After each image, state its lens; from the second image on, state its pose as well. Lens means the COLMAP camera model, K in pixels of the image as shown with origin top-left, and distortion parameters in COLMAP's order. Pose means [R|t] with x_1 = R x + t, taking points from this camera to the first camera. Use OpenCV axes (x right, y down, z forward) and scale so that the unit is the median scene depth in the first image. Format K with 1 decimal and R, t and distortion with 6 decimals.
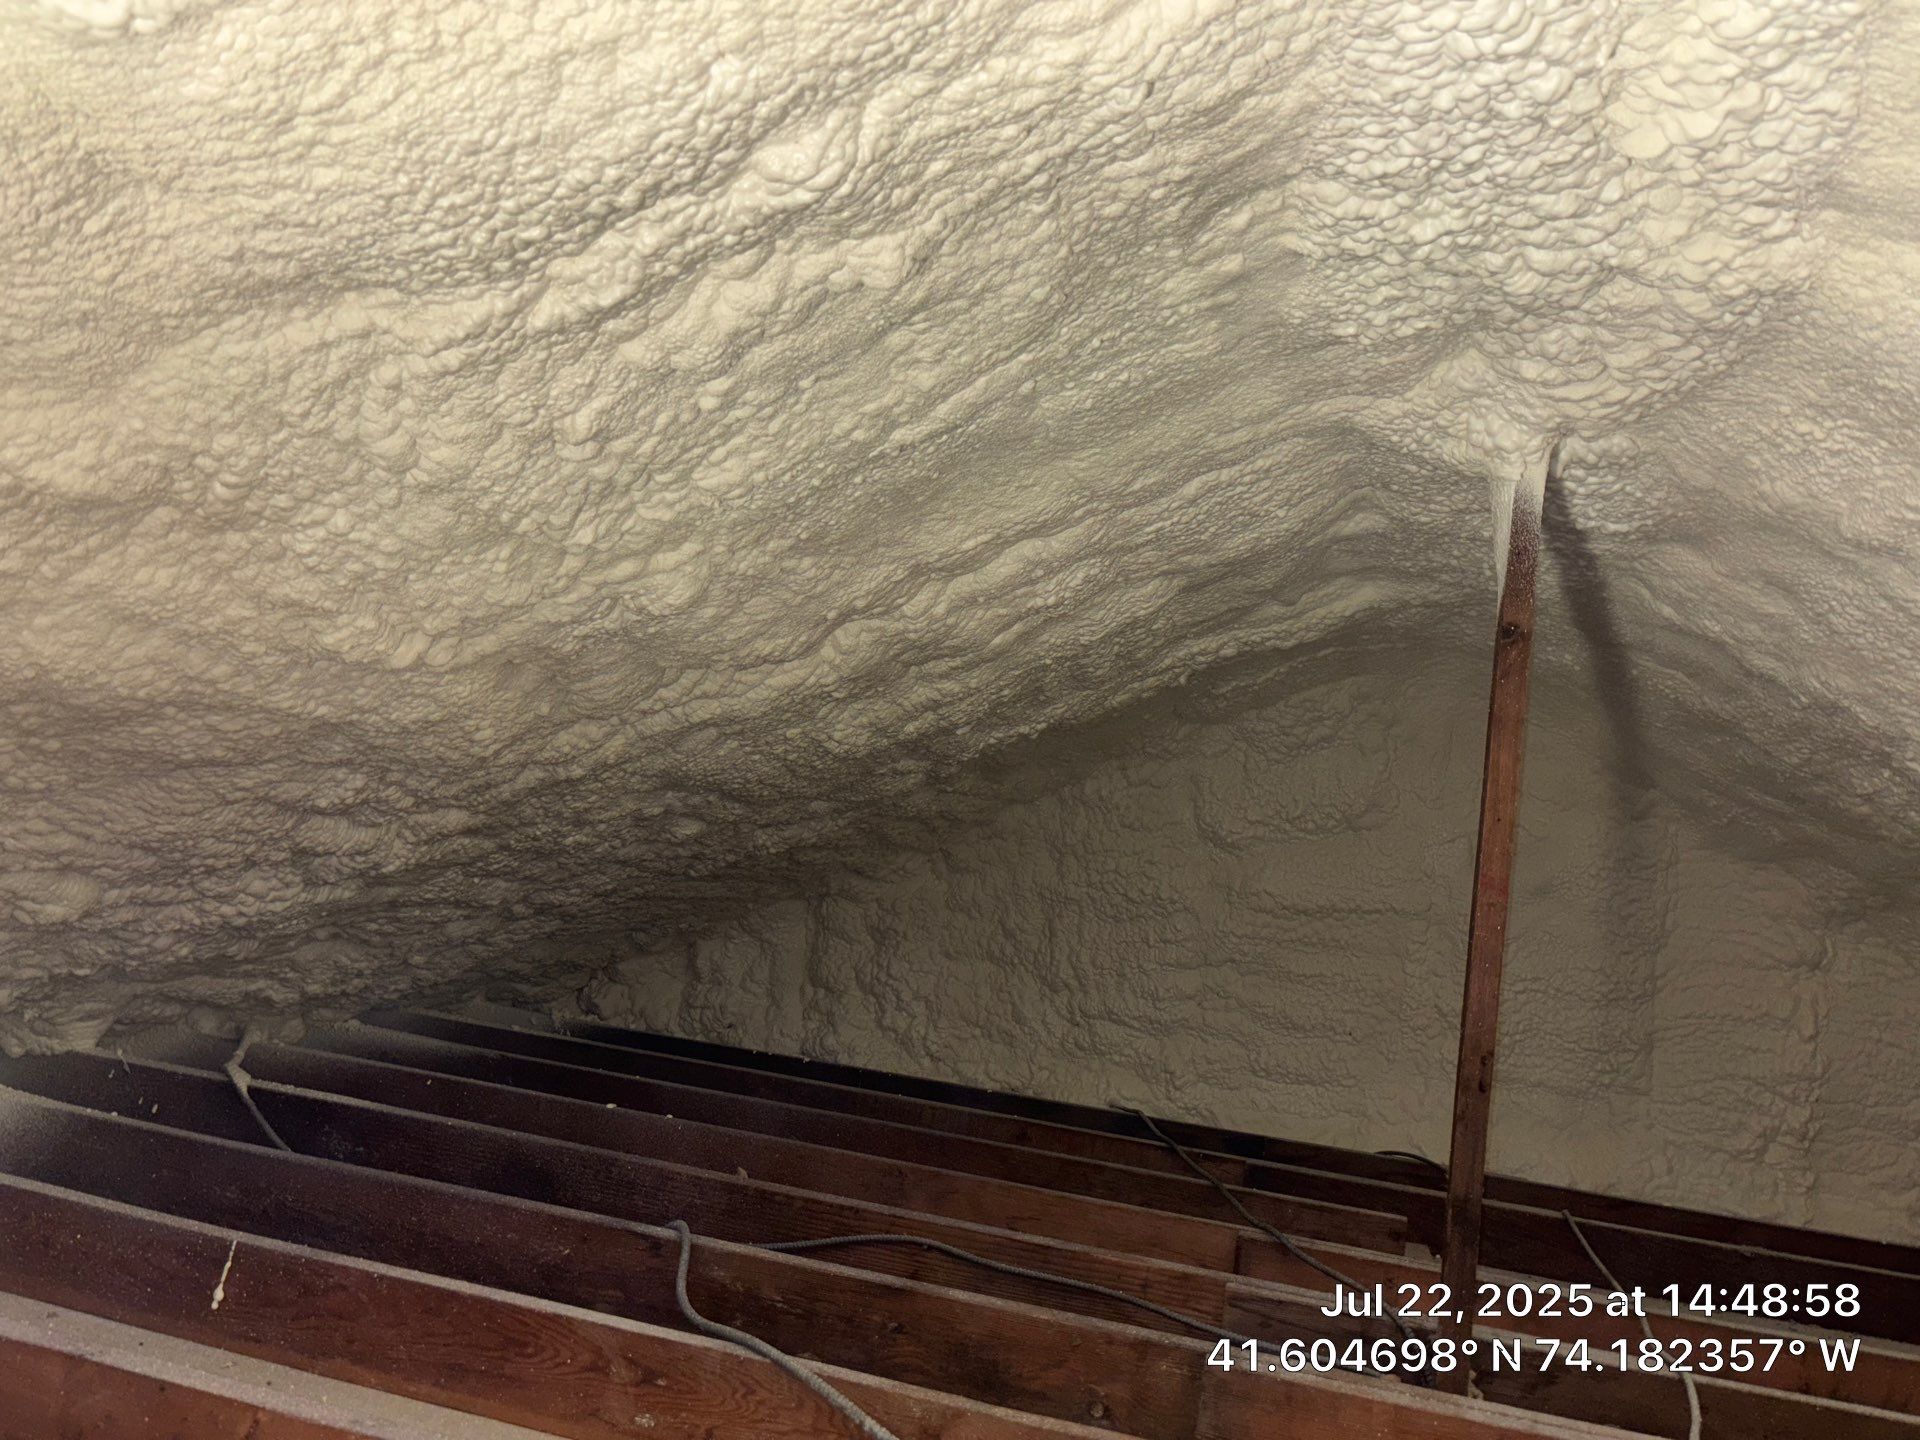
lens RADIAL K [[1452.6, 0, 947.4], [0, 1452.6, 707.1], [0, 0, 1]] dist [0.012824, -0.024422]
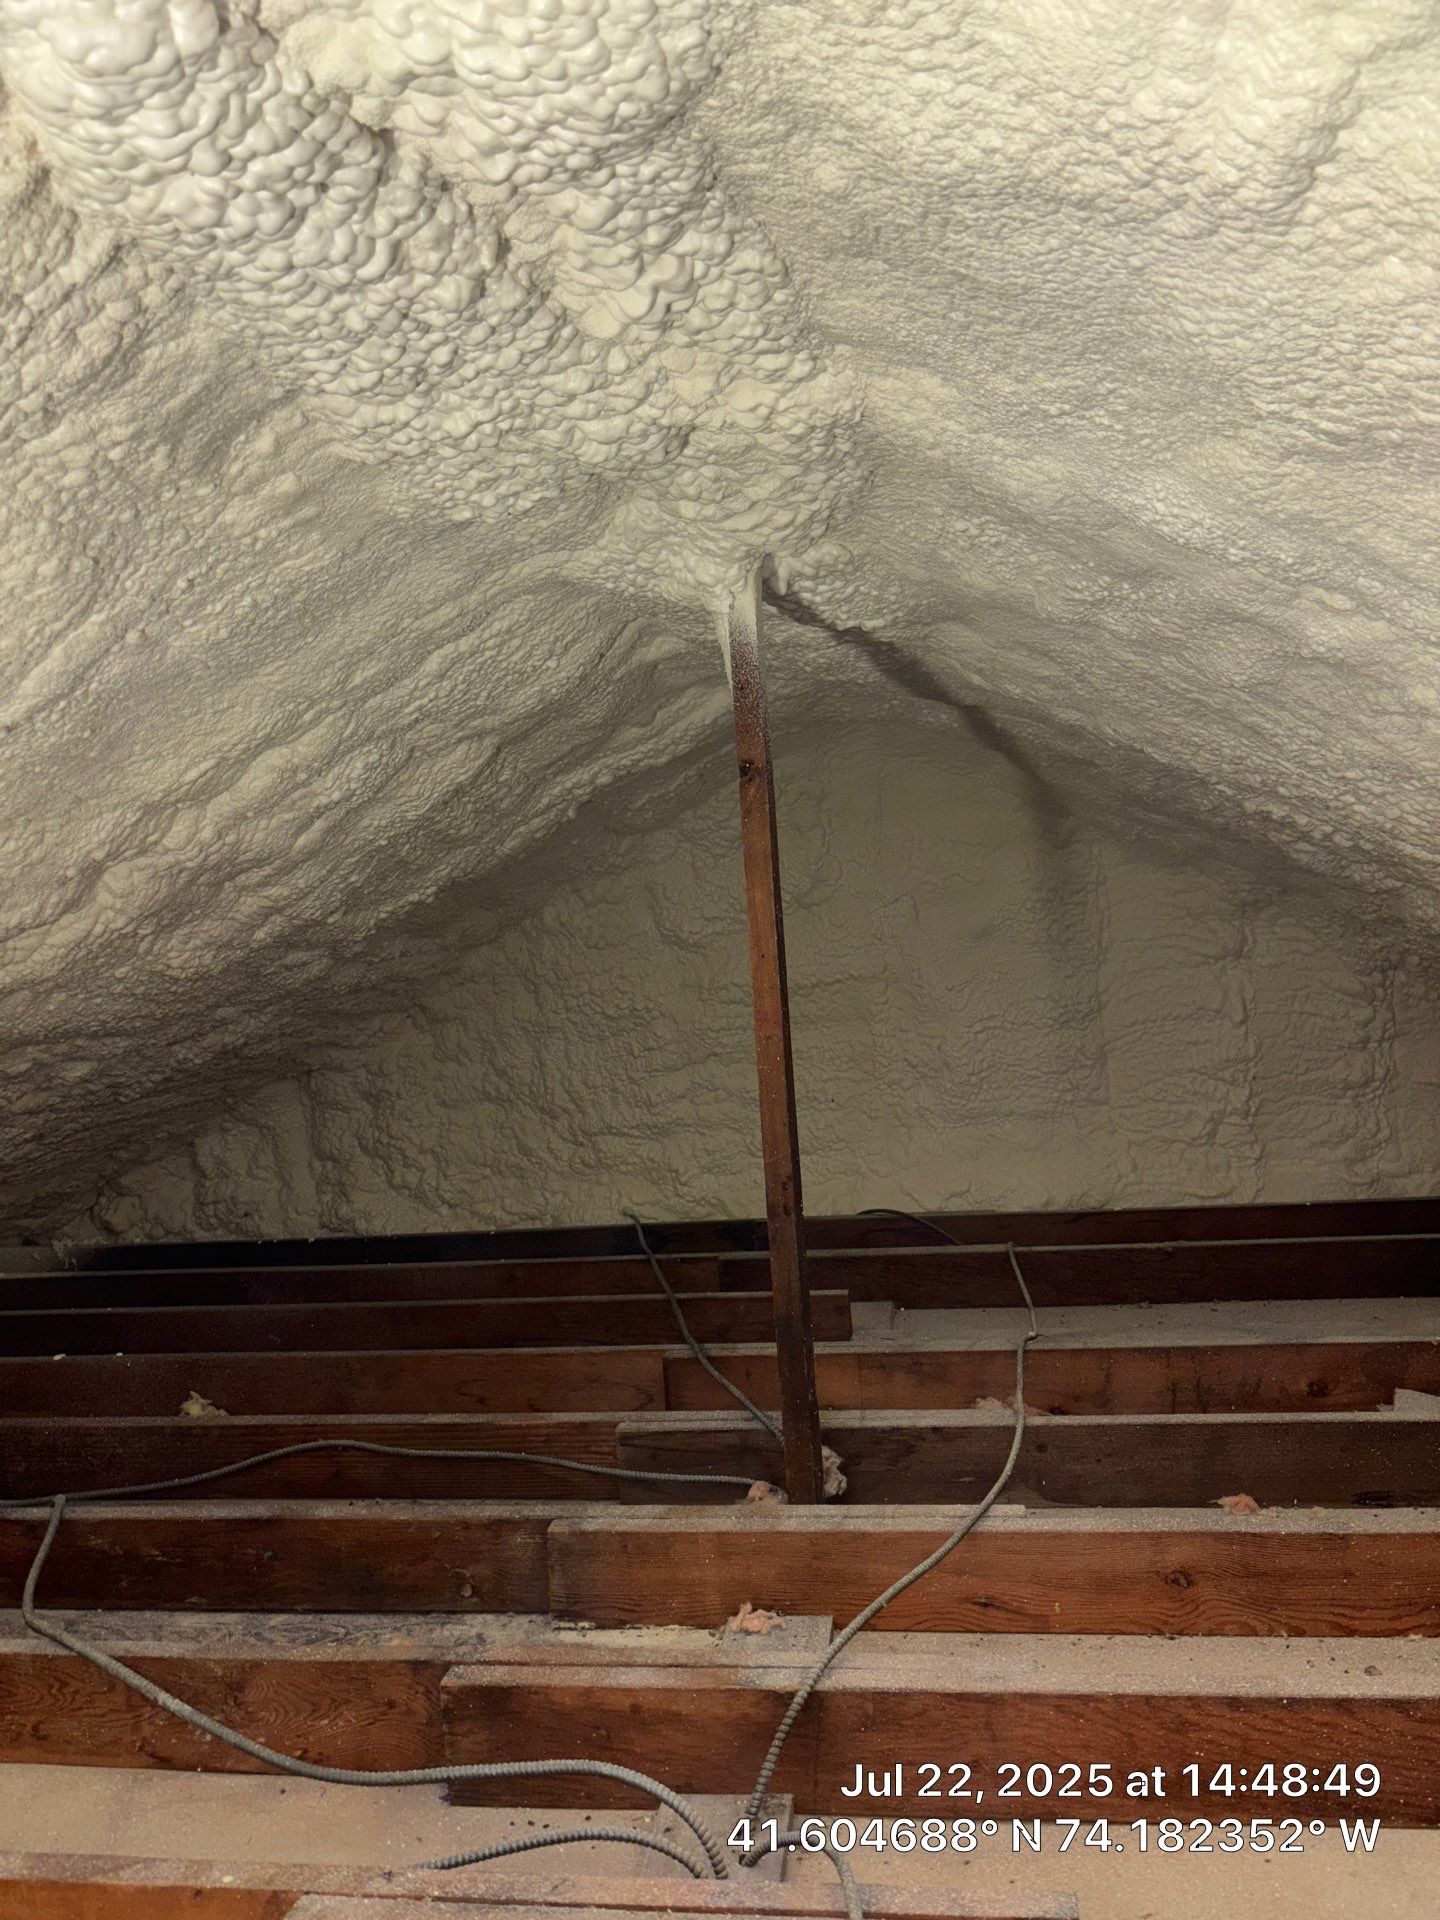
lens RADIAL K [[1452.6, 0, 718.3], [0, 1452.6, 954.2], [0, 0, 1]] dist [0.012824, -0.024422]
pose [[0.976056, -0.198153, 0.089719, 0.206066], [0.185539, 0.973721, 0.132072, -0.050121], [-0.113532, -0.112263, 0.987171, -0.001812]]
